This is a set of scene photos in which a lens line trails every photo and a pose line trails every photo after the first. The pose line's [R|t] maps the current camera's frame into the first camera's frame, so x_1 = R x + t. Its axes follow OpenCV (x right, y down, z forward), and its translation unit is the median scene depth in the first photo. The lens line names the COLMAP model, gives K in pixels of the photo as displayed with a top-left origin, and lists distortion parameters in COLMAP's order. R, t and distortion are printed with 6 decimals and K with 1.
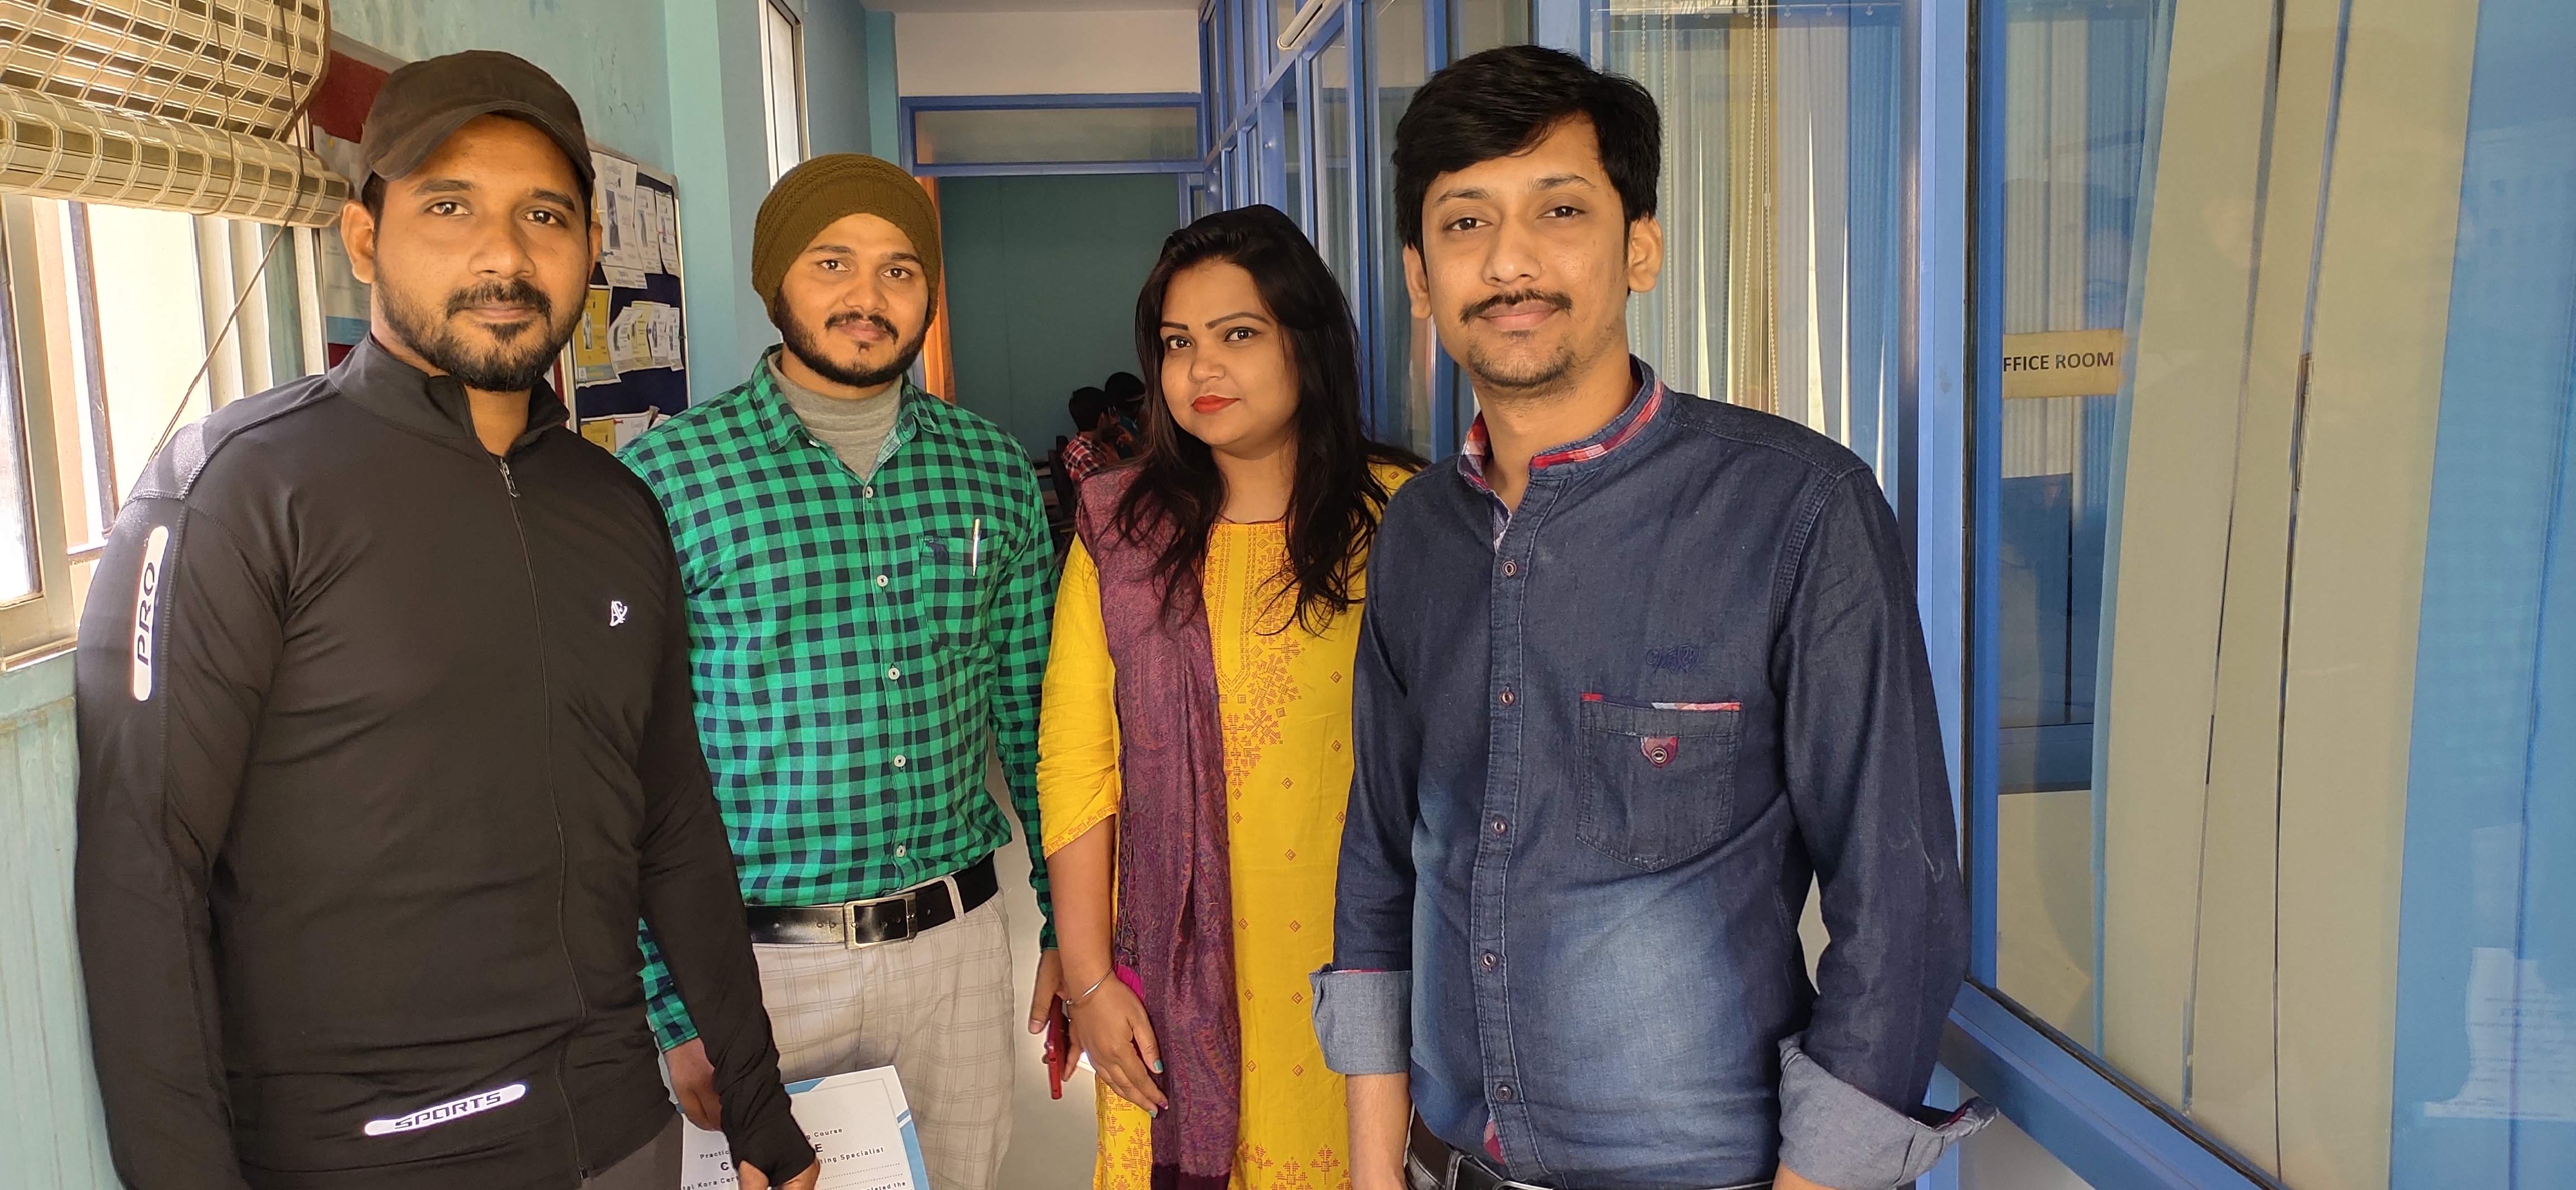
lens RADIAL K [[1993.6, 0, 1272.7], [0, 1993.6, 601.1], [0, 0, 1]] dist [0.017228, -0.067352]
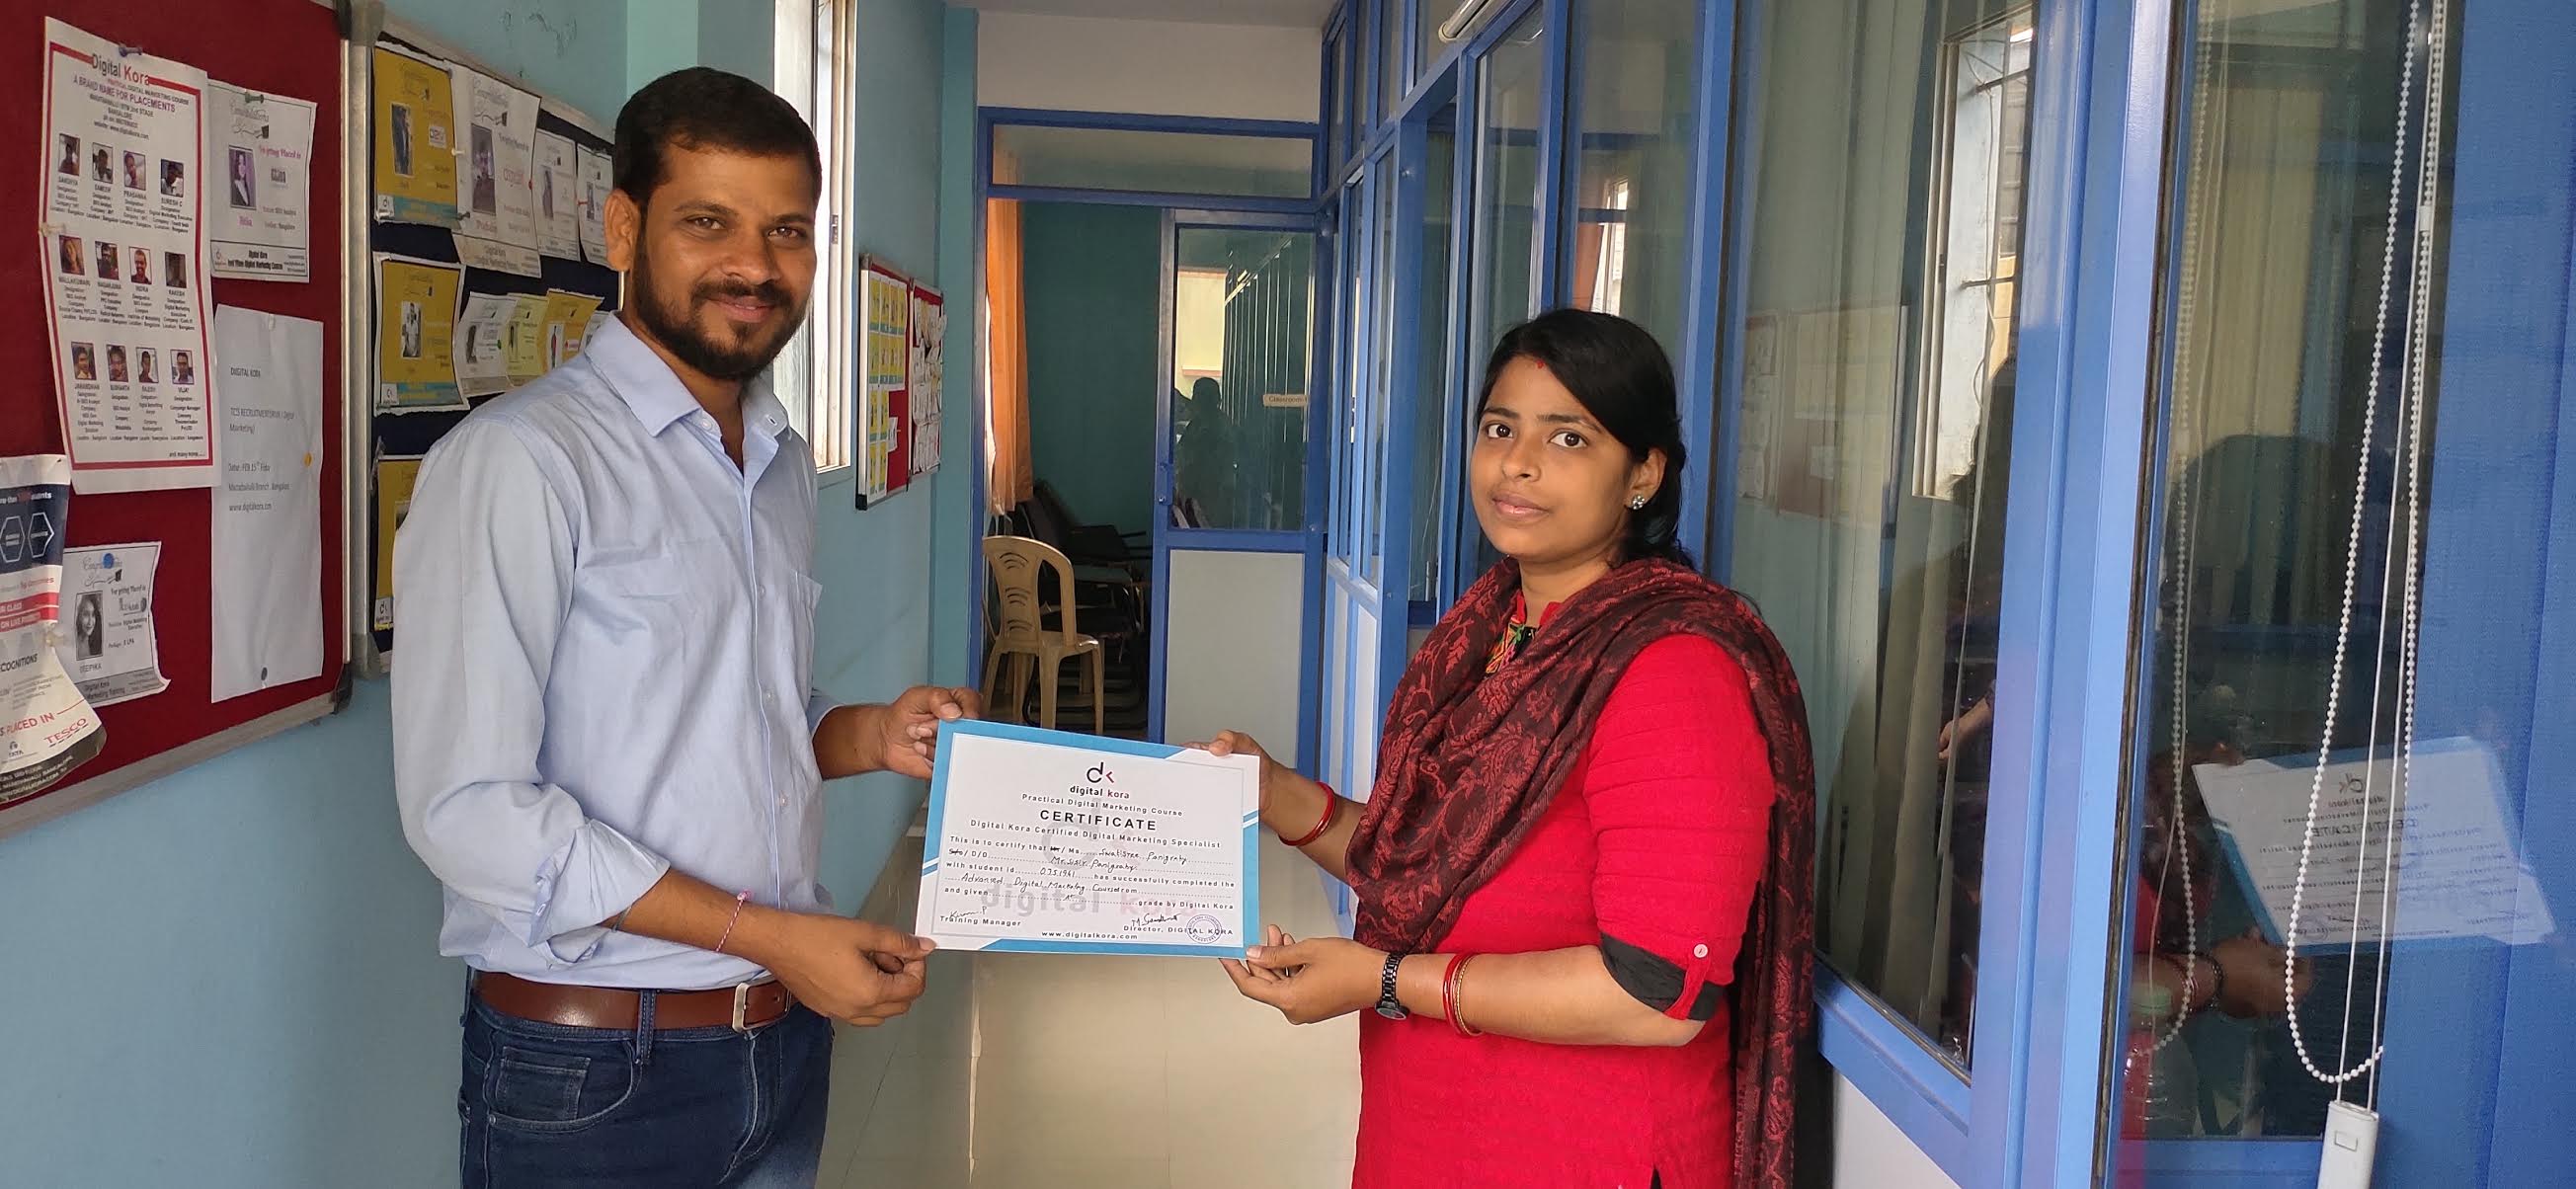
lens RADIAL K [[2020.4, 0, 1278.3], [0, 2020.4, 608.7], [0, 0, 1]] dist [0.061546, -0.015819]
pose [[0.997038, 0.070161, -0.031494, -0.013378], [-0.071064, 0.997064, -0.028529, -0.019090], [0.029400, 0.030682, 0.999097, 0.144761]]
